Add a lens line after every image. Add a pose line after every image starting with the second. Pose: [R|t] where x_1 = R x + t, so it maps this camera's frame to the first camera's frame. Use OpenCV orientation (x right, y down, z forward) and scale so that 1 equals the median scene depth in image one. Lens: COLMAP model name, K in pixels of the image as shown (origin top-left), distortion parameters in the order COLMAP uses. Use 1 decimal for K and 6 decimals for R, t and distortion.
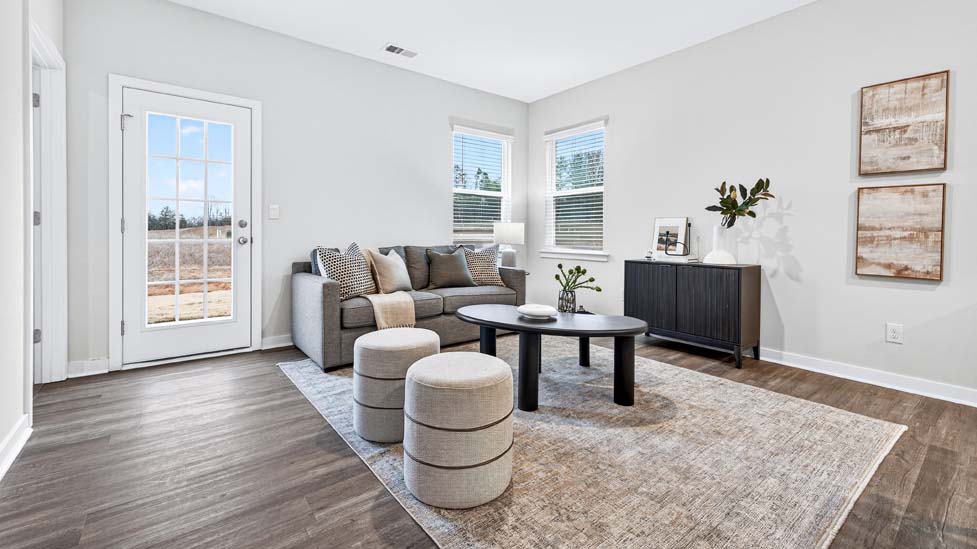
lens RADIAL K [[412.8, 0, 506.5], [0, 412.8, 237.3], [0, 0, 1]] dist [0.009538, -0.000078]
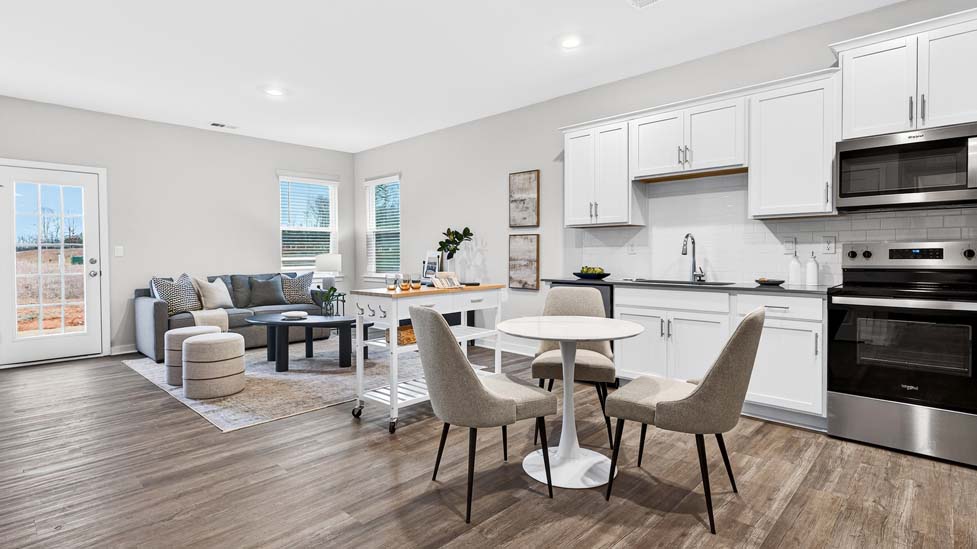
lens RADIAL K [[469.3, 0, 496.7], [0, 469.3, 262.2], [0, 0, 1]] dist [0.000126, -0.000302]
pose [[0.989964, -0.016400, 0.140363, 0.449887], [0.015112, 0.999833, 0.010238, -0.025730], [-0.140507, -0.008014, 0.990047, -0.696814]]
